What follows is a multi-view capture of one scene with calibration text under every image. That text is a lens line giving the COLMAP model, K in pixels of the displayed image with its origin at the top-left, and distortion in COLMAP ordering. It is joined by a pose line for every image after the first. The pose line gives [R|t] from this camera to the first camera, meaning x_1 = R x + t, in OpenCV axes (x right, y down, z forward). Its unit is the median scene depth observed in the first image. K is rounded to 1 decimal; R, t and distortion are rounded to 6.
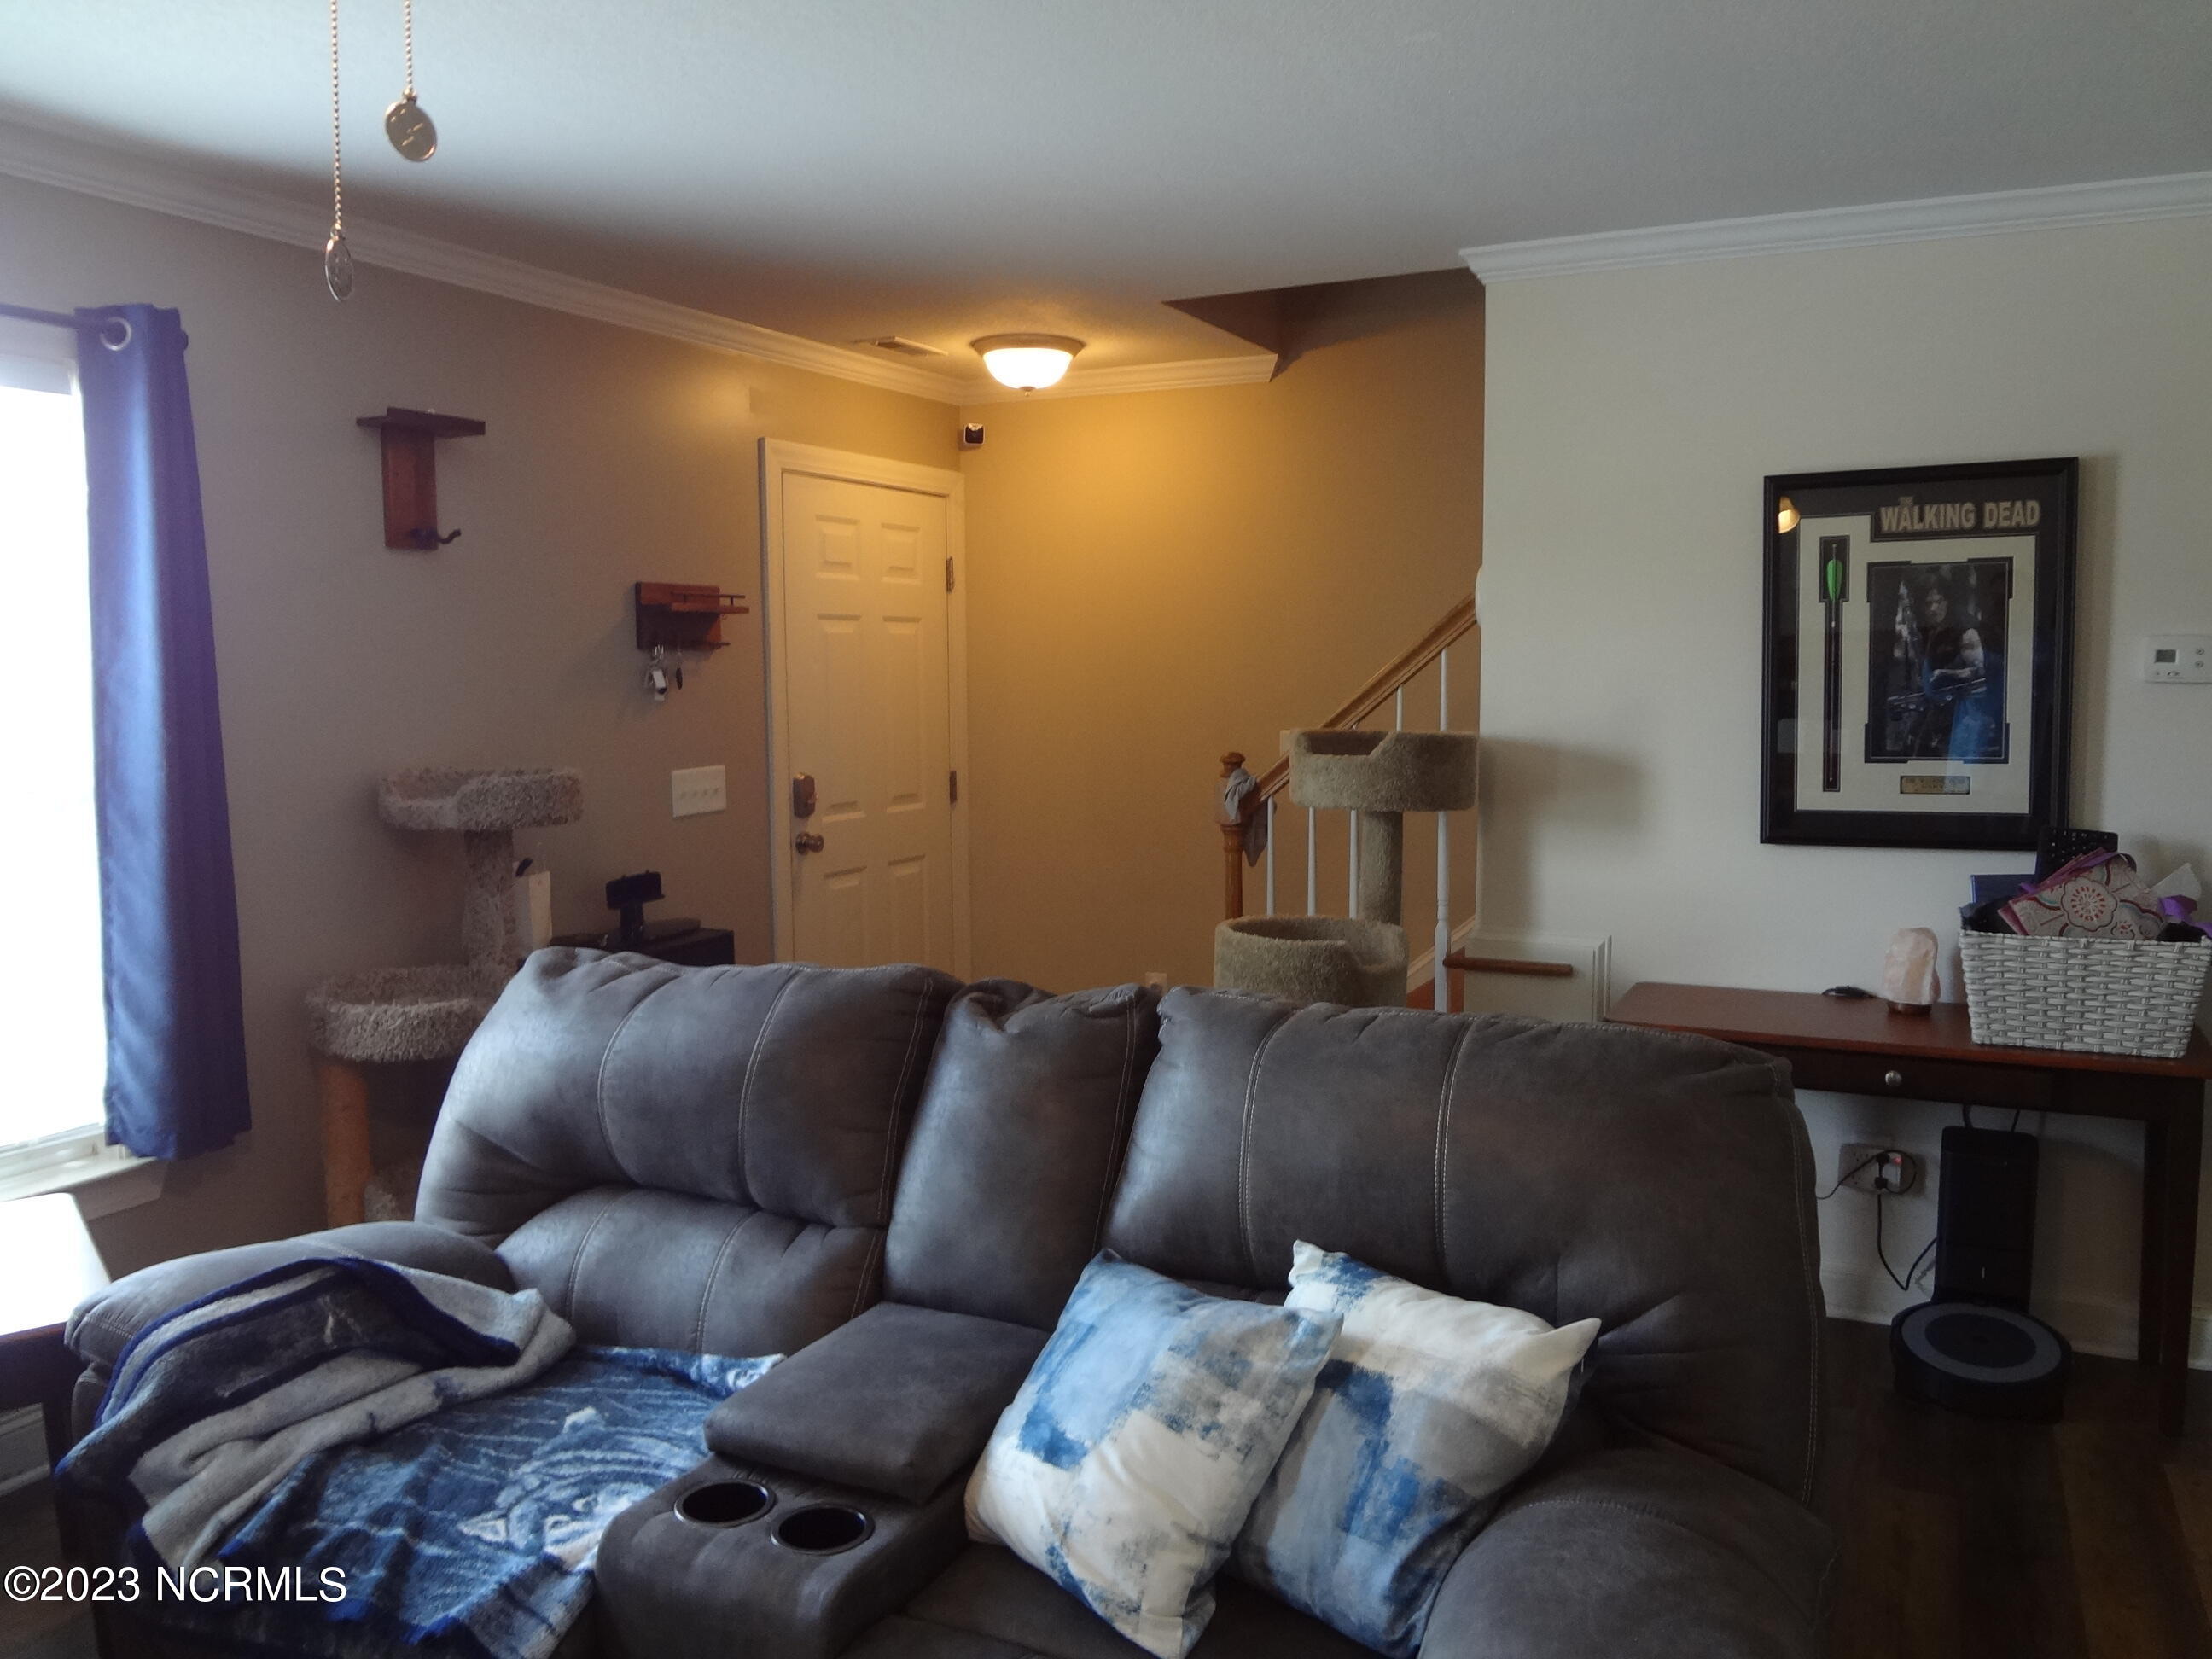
lens RADIAL K [[1654.0, 0, 1087.3], [0, 1654.0, 830.5], [0, 0, 1]] dist [-0.051802, 0.015121]
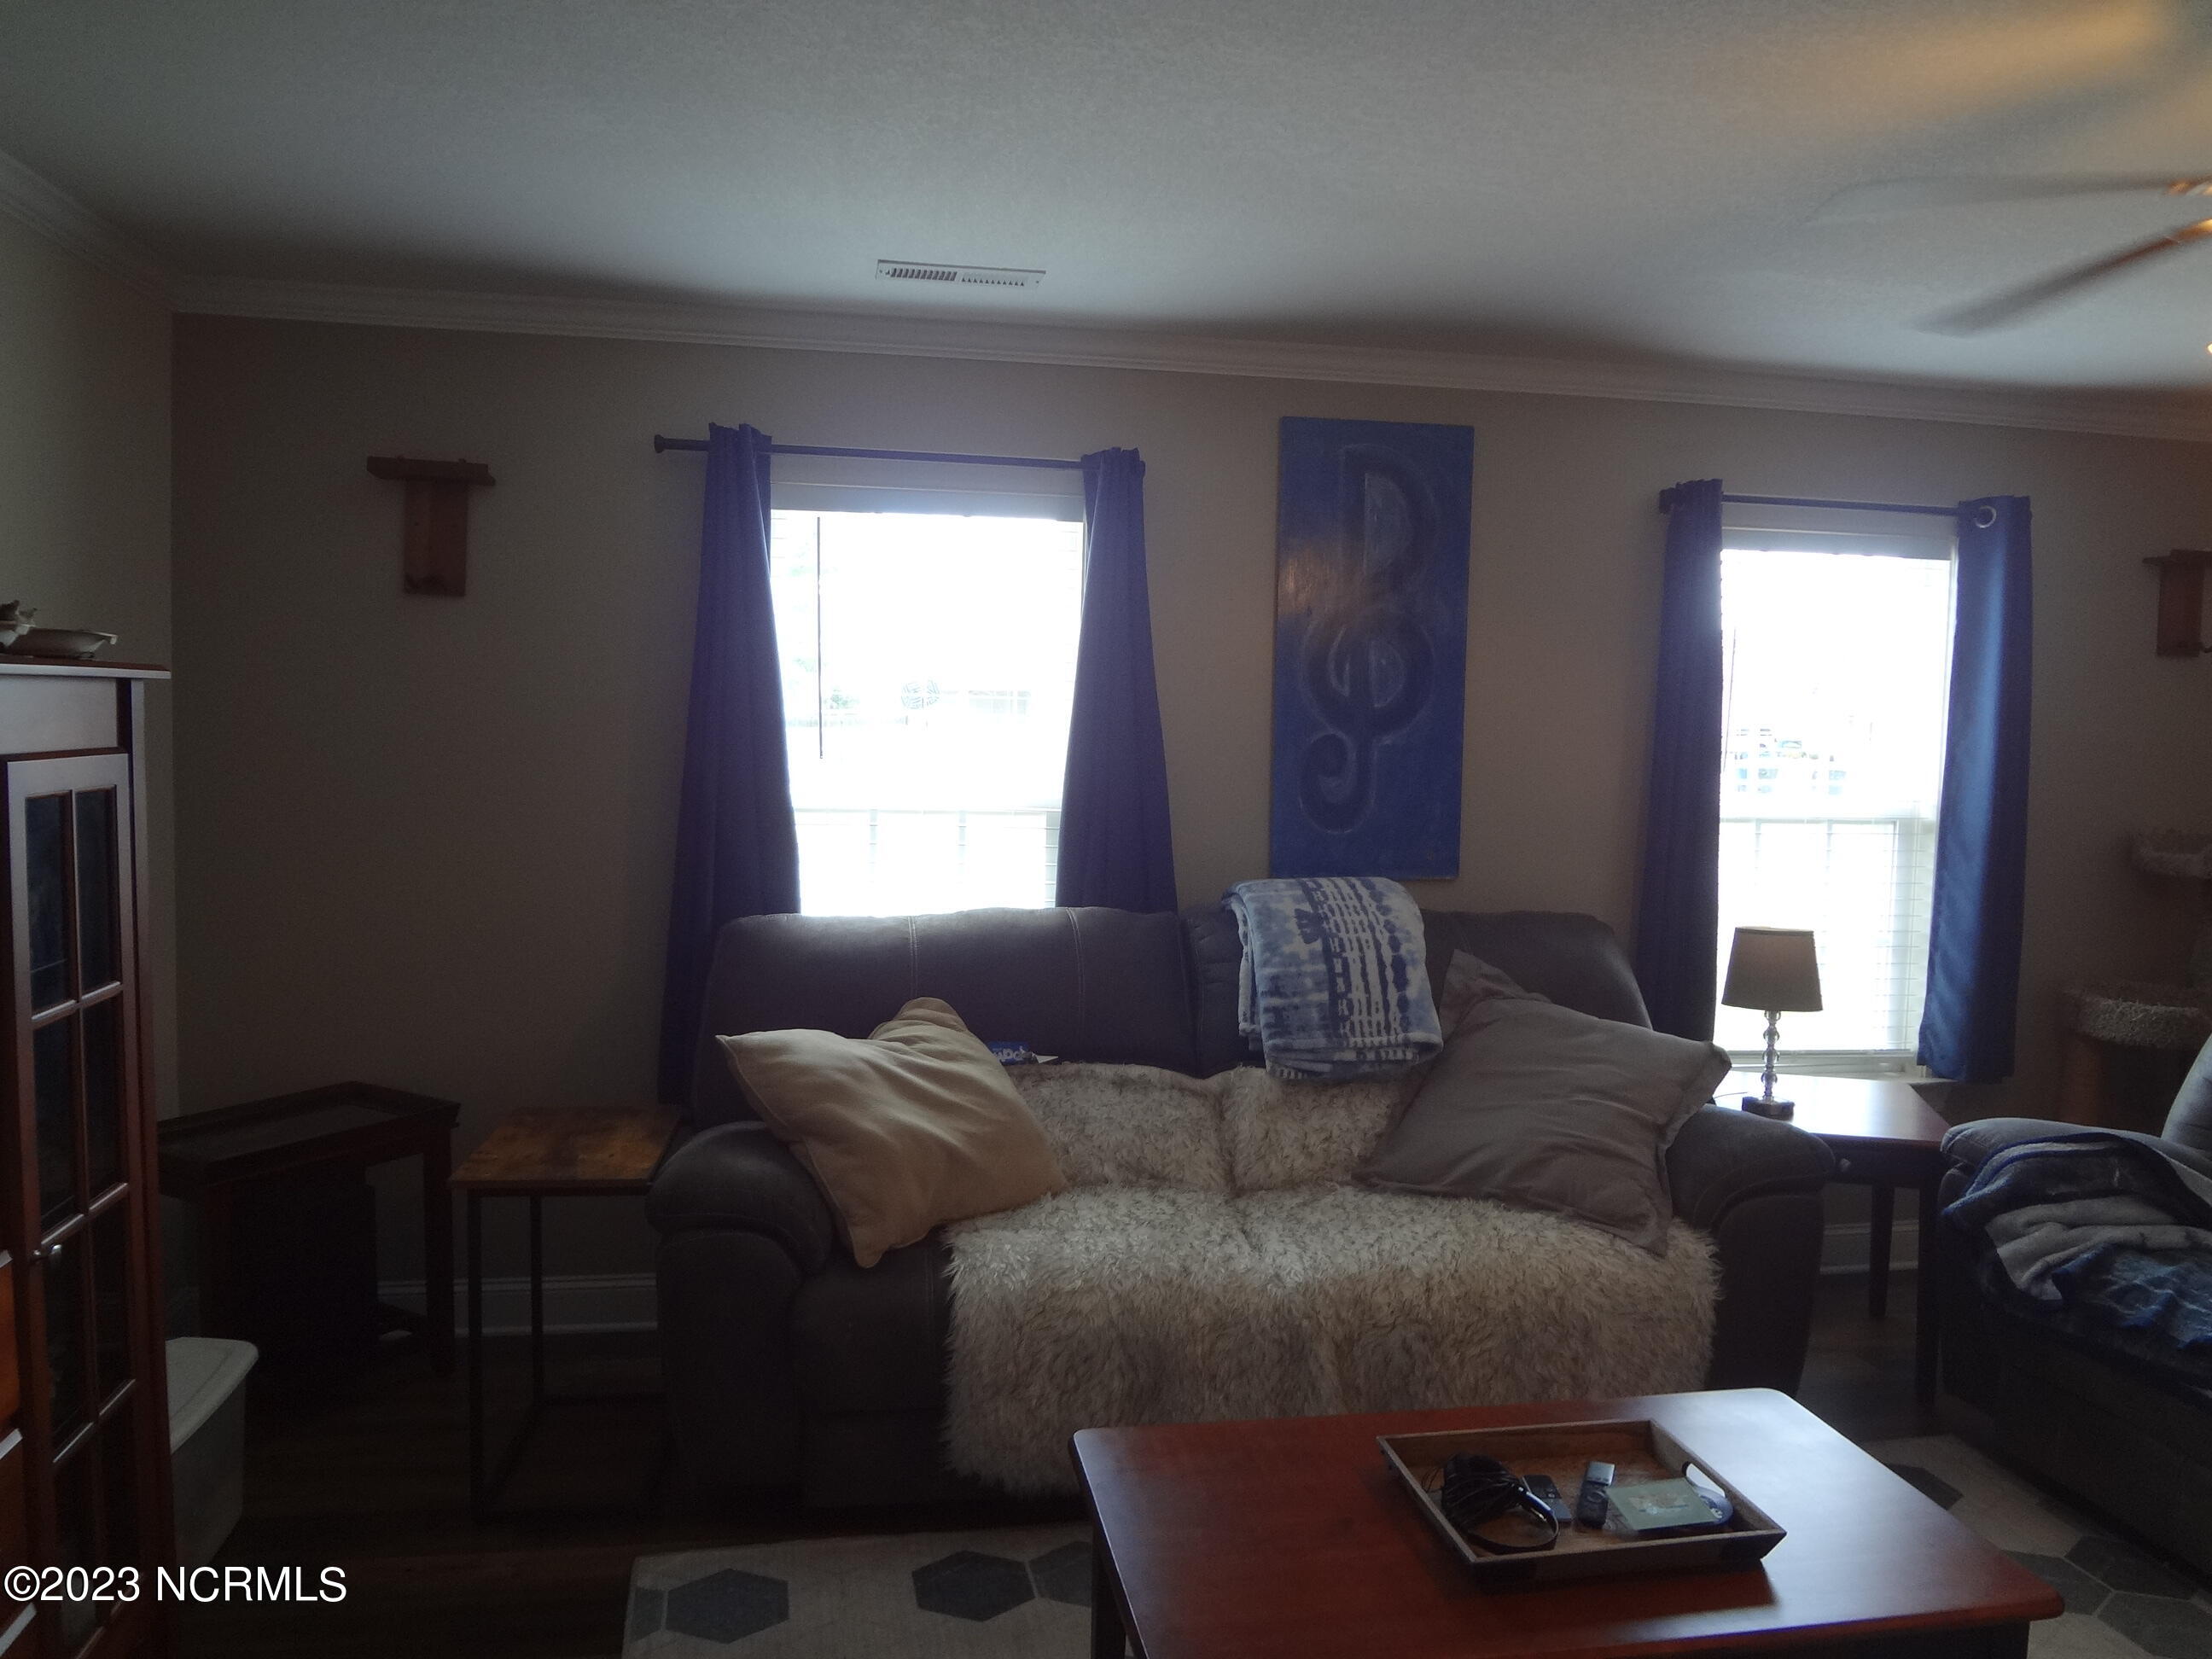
lens RADIAL K [[1654.0, 0, 1087.3], [0, 1654.0, 830.5], [0, 0, 1]] dist [-0.051802, 0.015121]
pose [[0.609184, 0.078856, -0.789099, 0.130422], [-0.107500, 0.994071, 0.016349, 0.056572], [0.785709, 0.074868, 0.614049, -0.742957]]
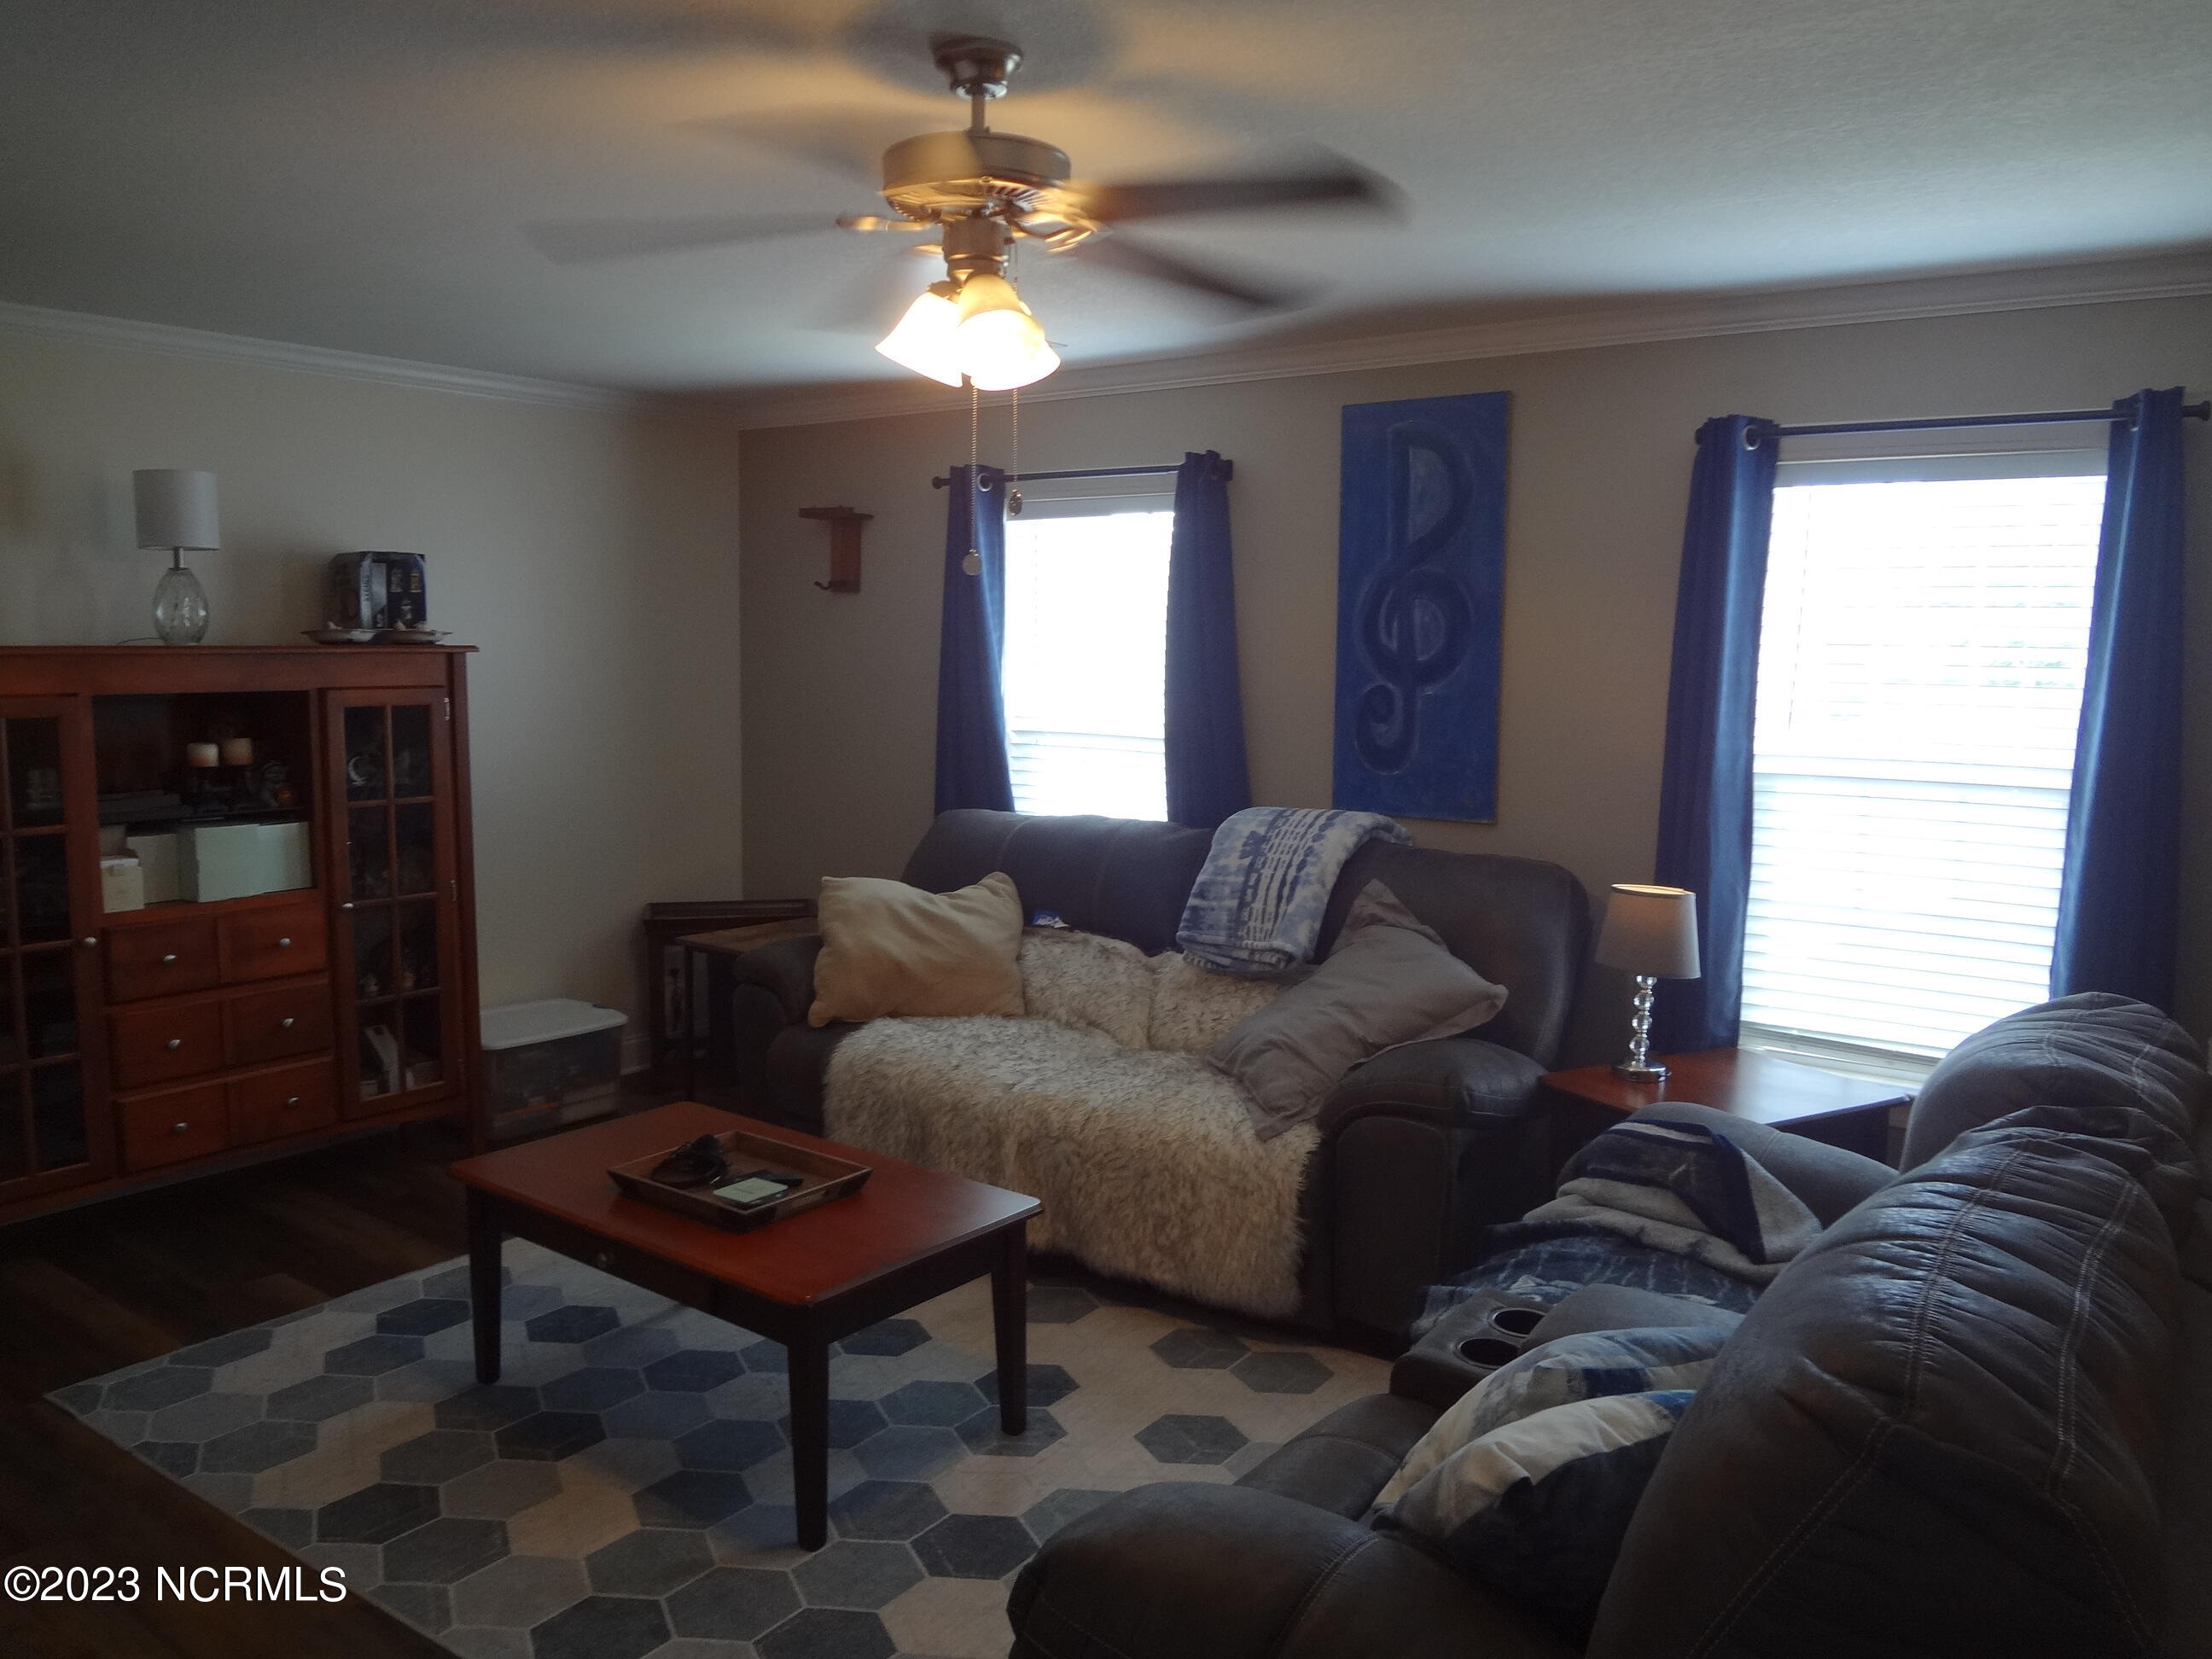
lens RADIAL K [[1660.1, 0, 1147.3], [0, 1660.1, 835.9], [0, 0, 1]] dist [-0.045778, 0.007096]
pose [[-0.159228, 0.122043, -0.979669, 0.982330], [-0.111243, 0.983792, 0.140637, -0.133610], [0.980954, 0.131375, -0.143071, 0.711804]]
